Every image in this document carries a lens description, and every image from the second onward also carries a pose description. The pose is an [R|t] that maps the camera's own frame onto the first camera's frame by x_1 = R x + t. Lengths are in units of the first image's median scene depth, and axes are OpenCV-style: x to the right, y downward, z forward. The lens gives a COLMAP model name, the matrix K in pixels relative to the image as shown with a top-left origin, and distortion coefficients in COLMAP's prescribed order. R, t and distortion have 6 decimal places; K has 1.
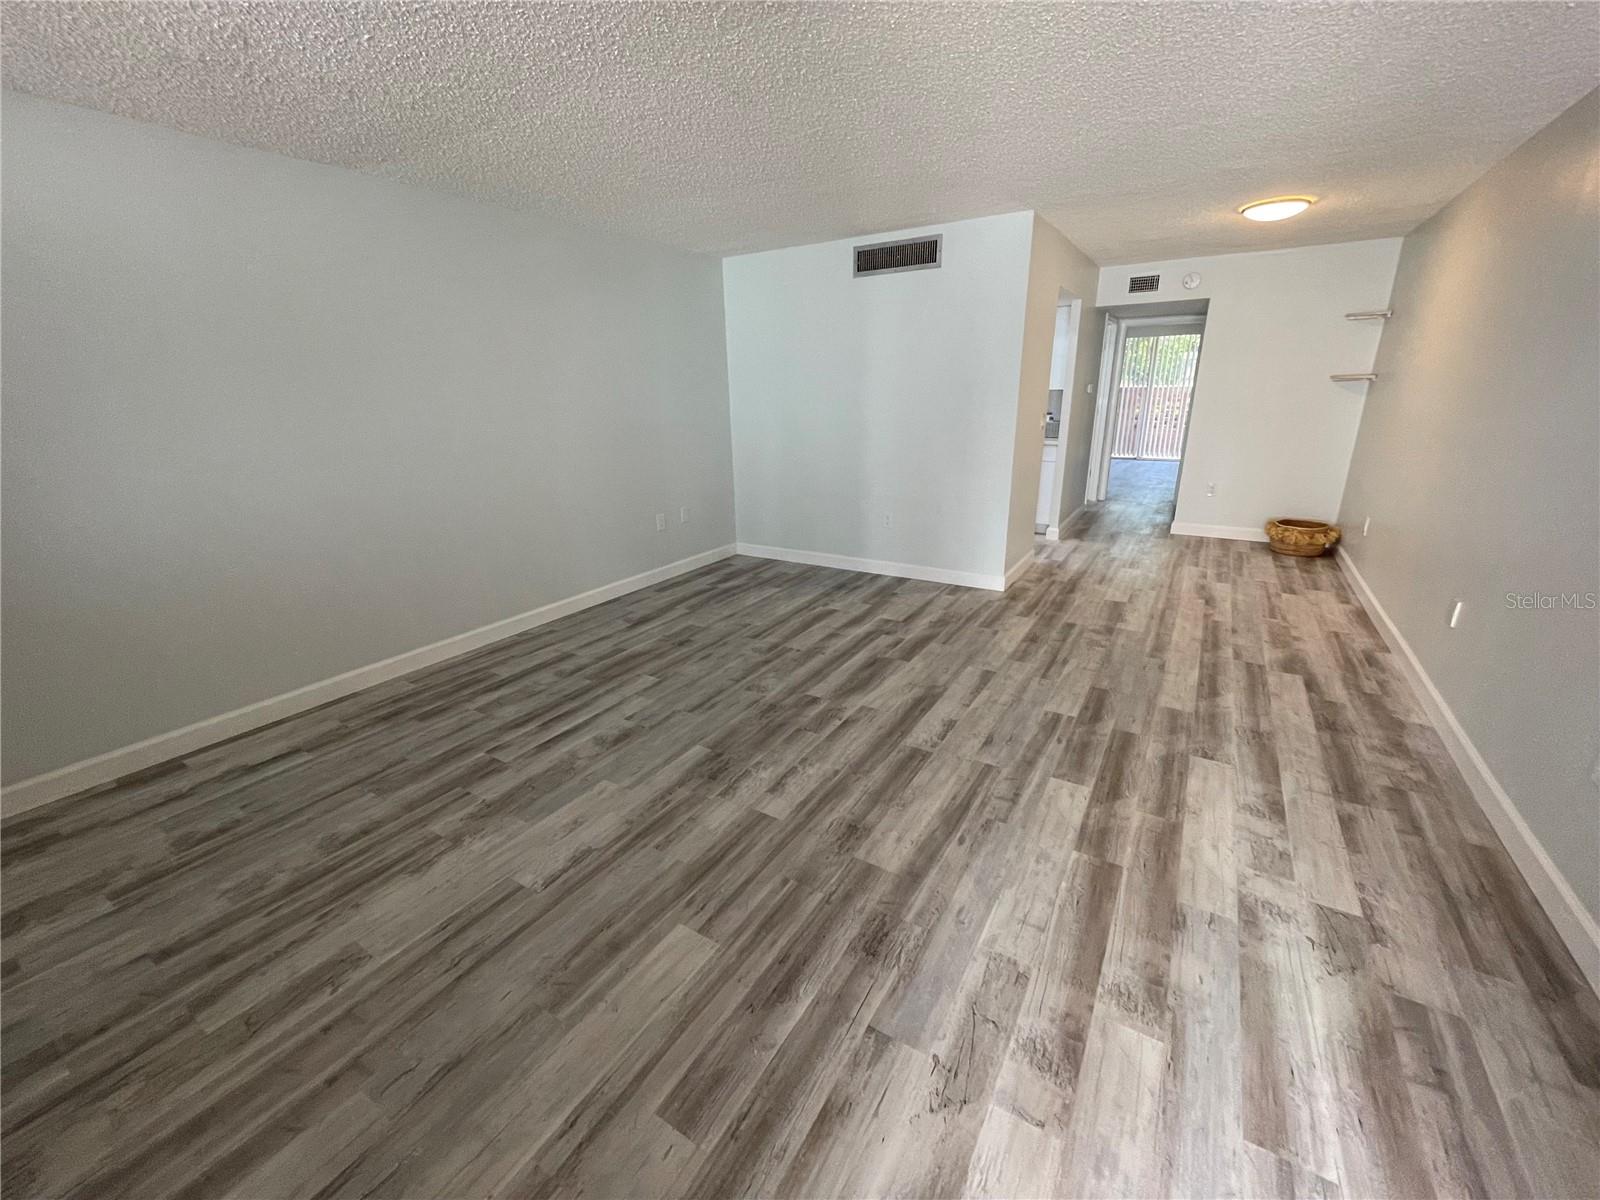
lens RADIAL K [[645.7, 0, 800.6], [0, 645.7, 599.0], [0, 0, 1]] dist [-0.002681, 0.000011]
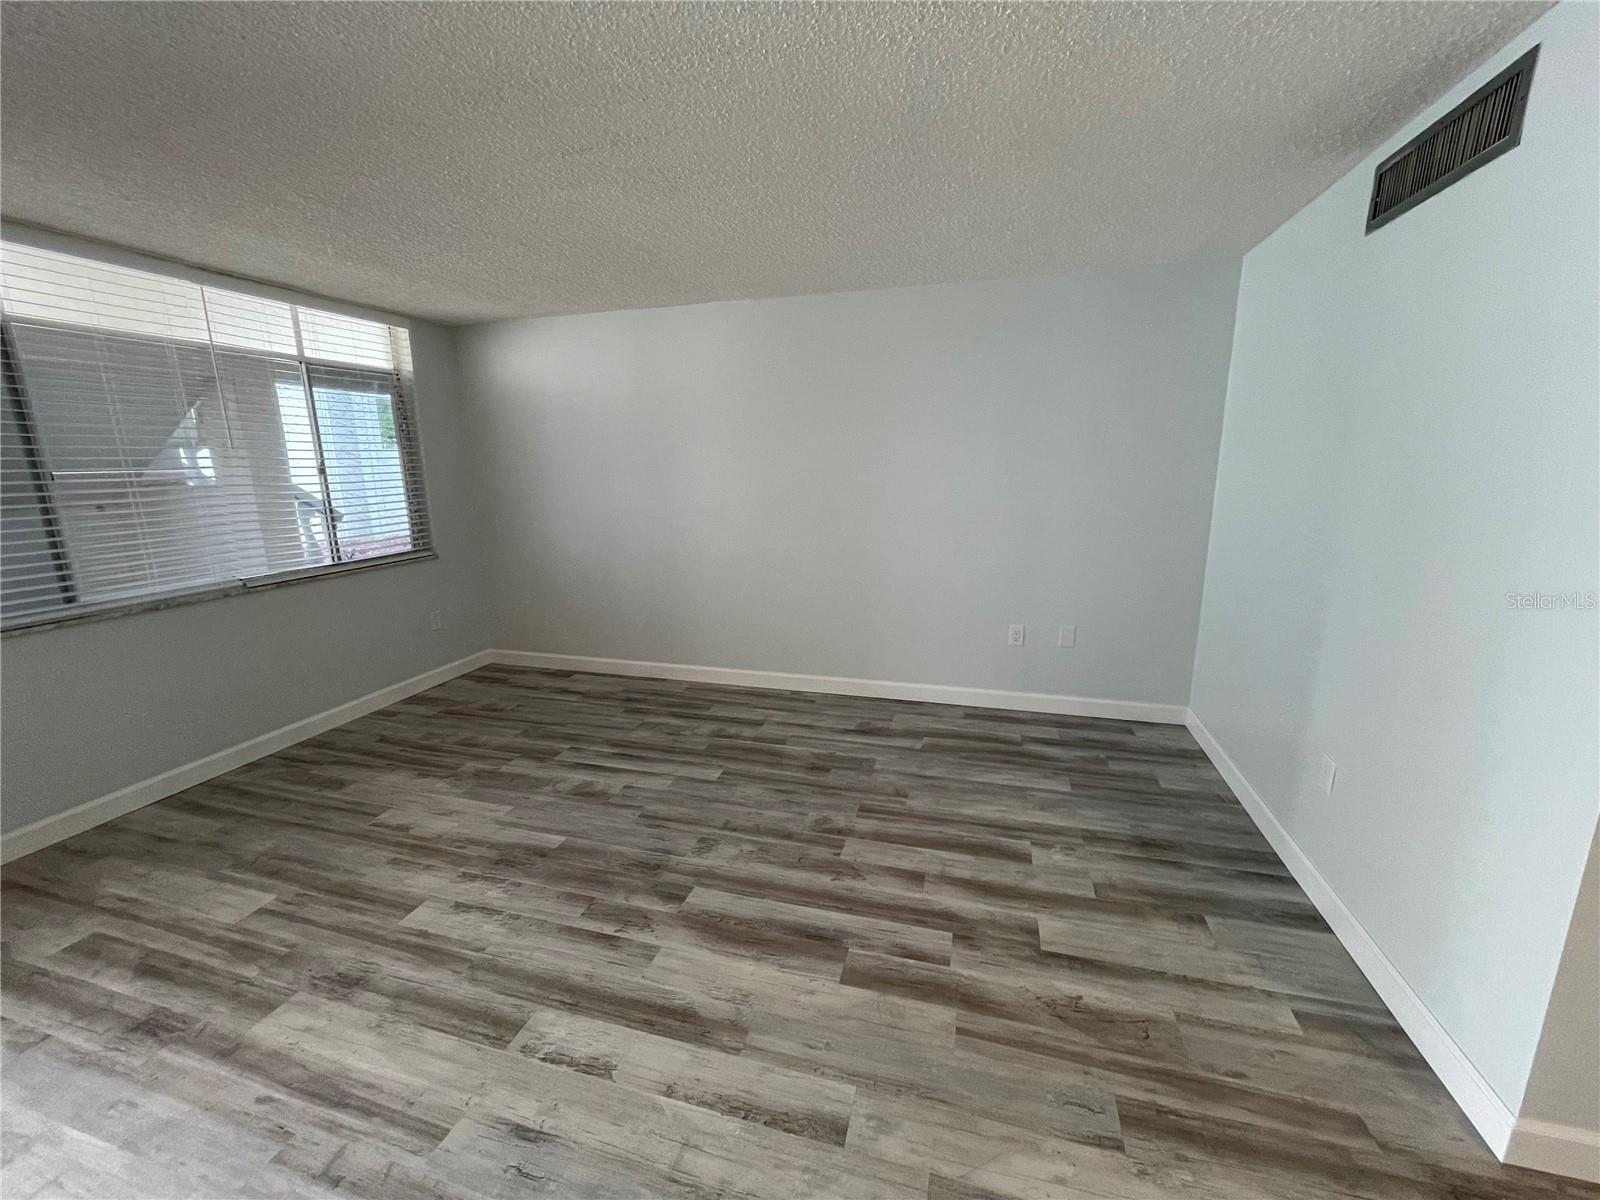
lens RADIAL K [[645.7, 0, 798.9], [0, 645.7, 604.0], [0, 0, 1]] dist [-0.002681, 0.000011]
pose [[0.269389, 0.228785, -0.935461, 0.664681], [-0.292215, 0.944993, 0.146965, -0.304463], [0.917627, 0.233765, 0.321425, 0.818228]]
